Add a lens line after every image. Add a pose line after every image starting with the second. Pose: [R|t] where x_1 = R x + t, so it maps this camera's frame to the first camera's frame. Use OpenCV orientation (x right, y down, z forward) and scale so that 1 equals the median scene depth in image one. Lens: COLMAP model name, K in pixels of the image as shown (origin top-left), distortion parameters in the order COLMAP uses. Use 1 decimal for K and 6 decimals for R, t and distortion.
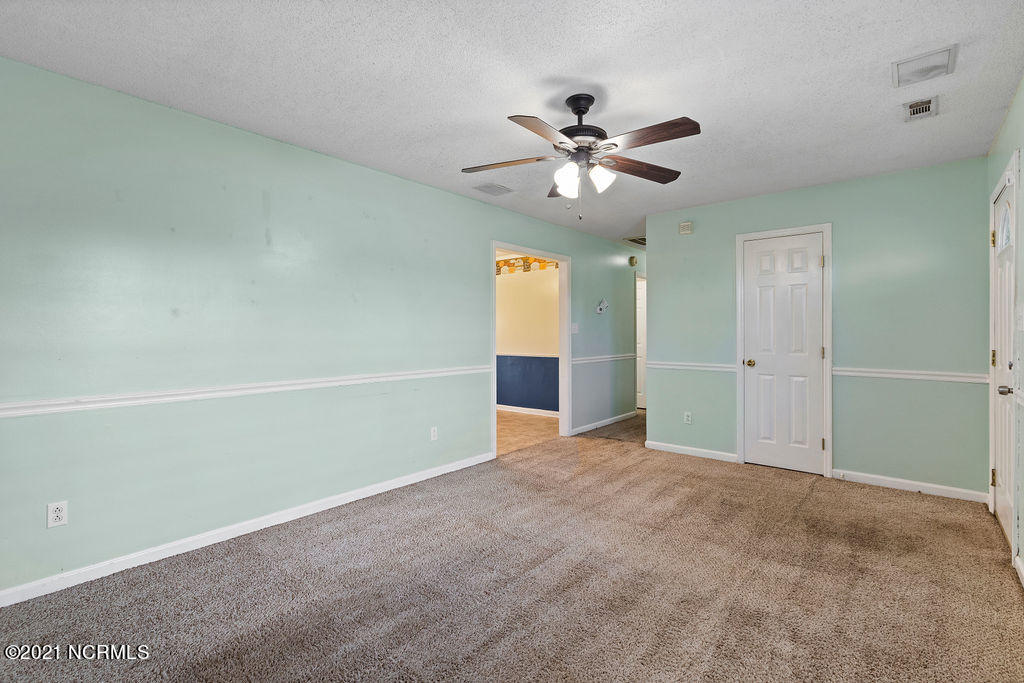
lens RADIAL K [[470.6, 0, 515.7], [0, 470.6, 334.9], [0, 0, 1]] dist [-0.010540, 0.005960]
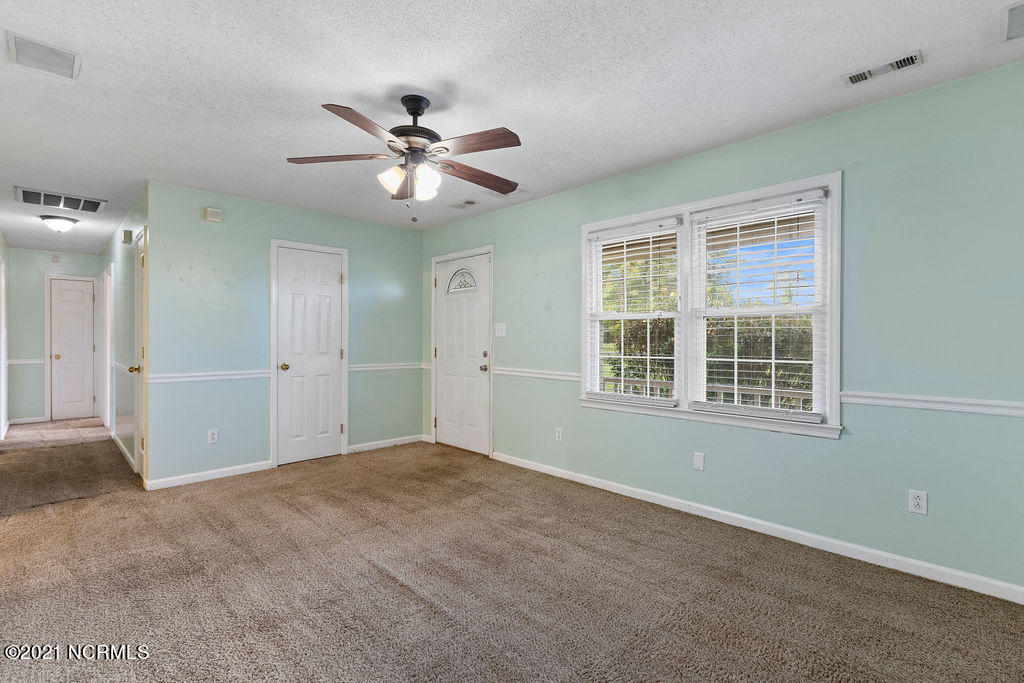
lens RADIAL K [[470.6, 0, 515.5], [0, 470.6, 341.8], [0, 0, 1]] dist [-0.010540, 0.005960]
pose [[0.087083, -0.007224, 0.996175, -0.566629], [0.005773, 0.999961, 0.006746, 0.001012], [-0.996184, 0.005163, 0.087122, 0.480222]]
